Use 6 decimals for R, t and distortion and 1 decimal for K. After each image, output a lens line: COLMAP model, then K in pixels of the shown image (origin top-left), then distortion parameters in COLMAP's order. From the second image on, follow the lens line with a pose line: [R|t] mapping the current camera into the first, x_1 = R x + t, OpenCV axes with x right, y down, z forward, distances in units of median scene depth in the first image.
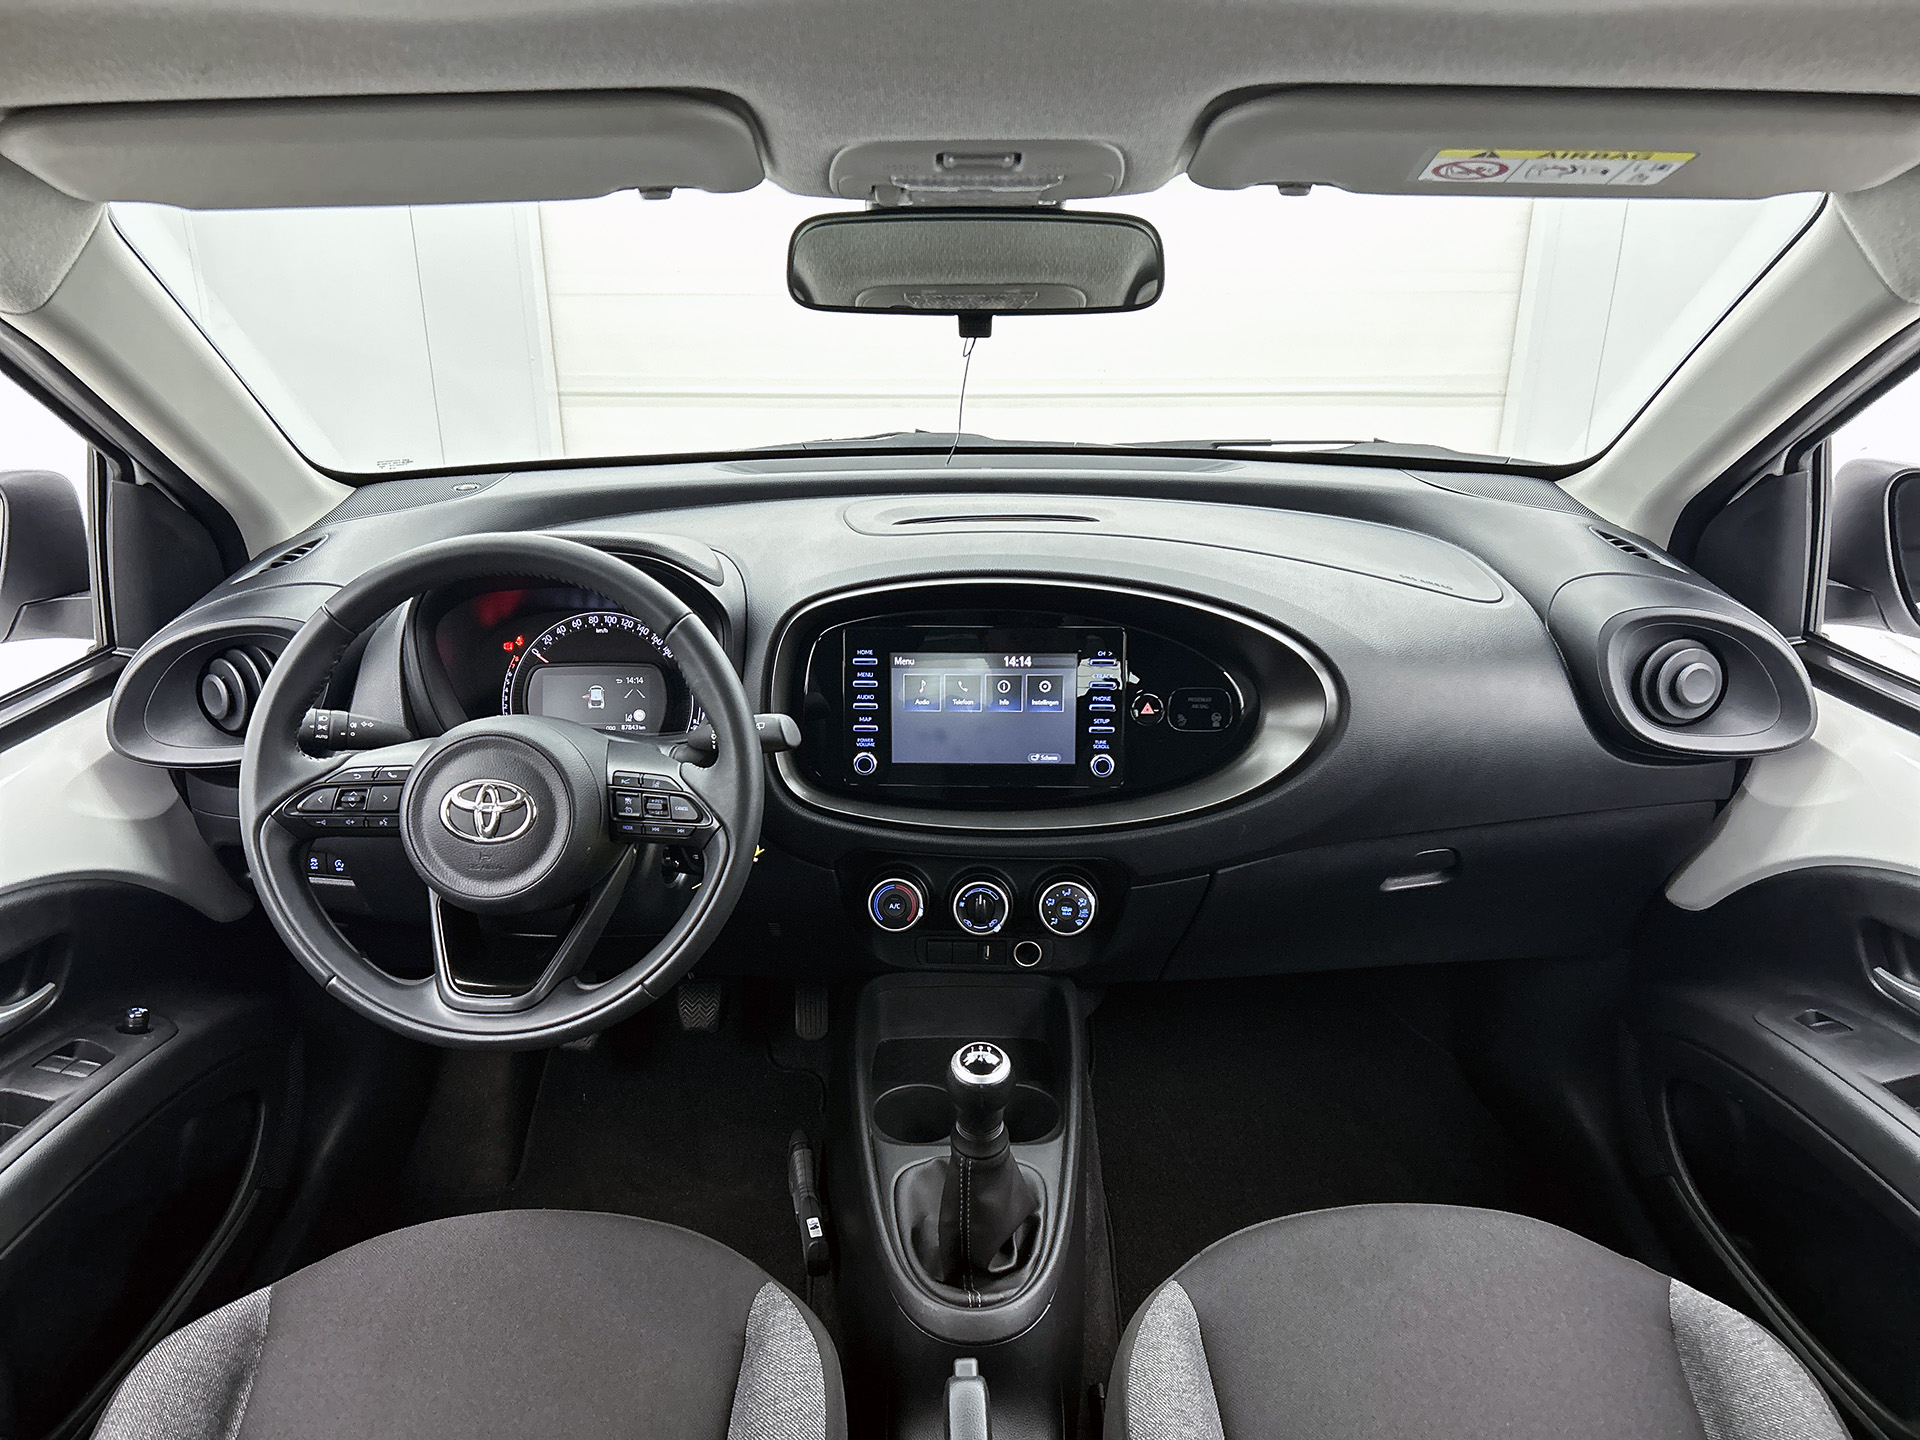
lens RADIAL K [[1440.3, 0, 960.0], [0, 1440.3, 720.0], [0, 0, 1]] dist [0.023742, -0.002938]
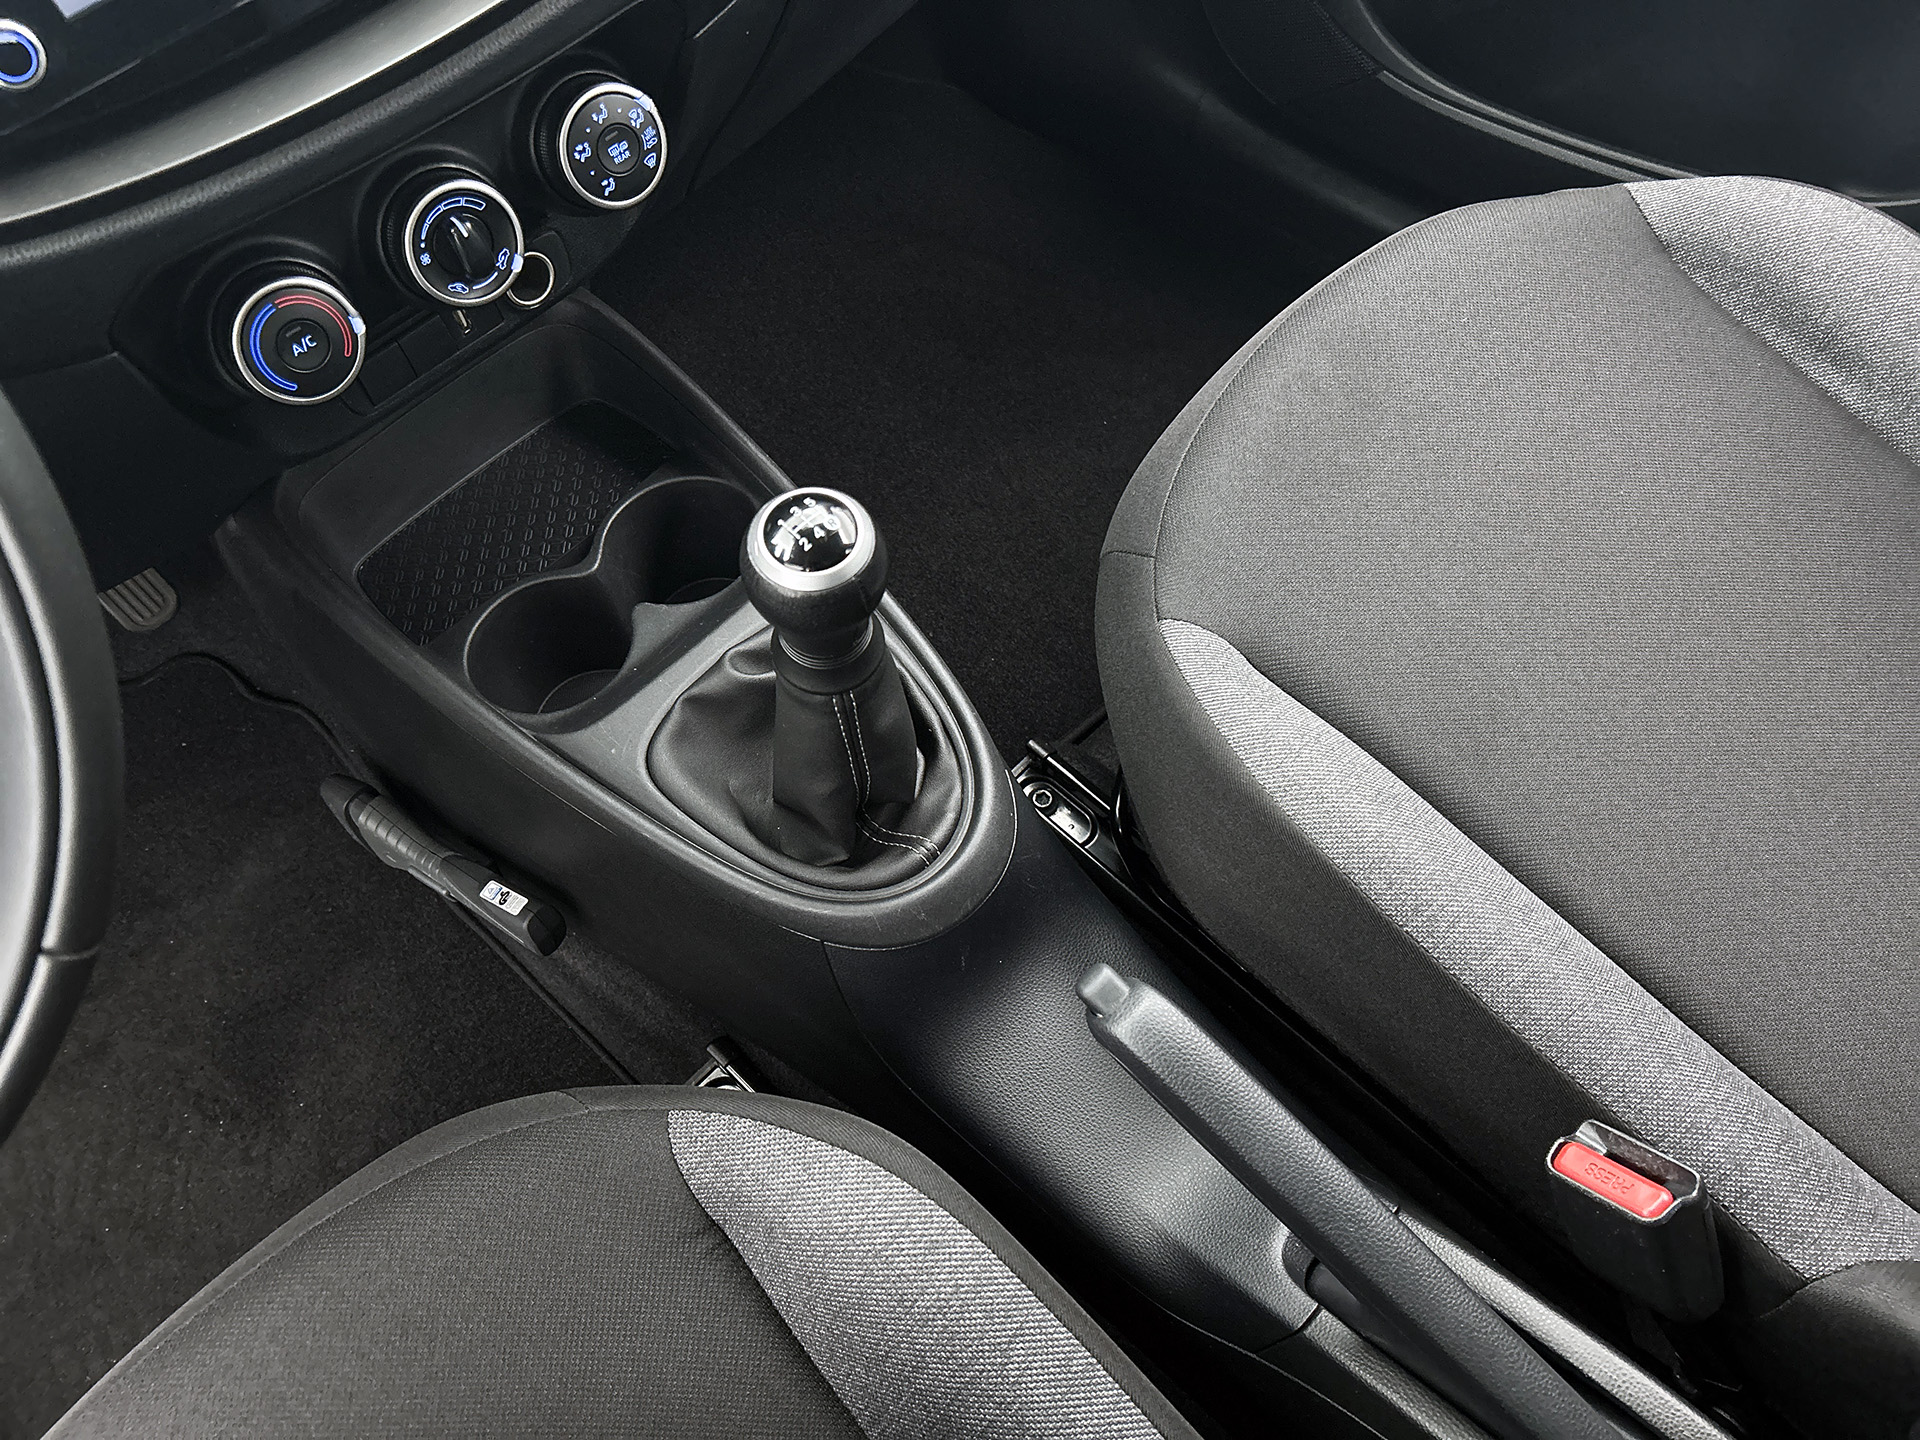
lens RADIAL K [[1472.2, 0, 960.0], [0, 1472.2, 720.0], [0, 0, 1]] dist [0.014417, -0.007328]
pose [[0.710292, -0.632380, 0.309162, -0.115034], [0.354980, 0.701070, 0.618457, 0.002812], [-0.607844, -0.329539, 0.722447, 0.518962]]
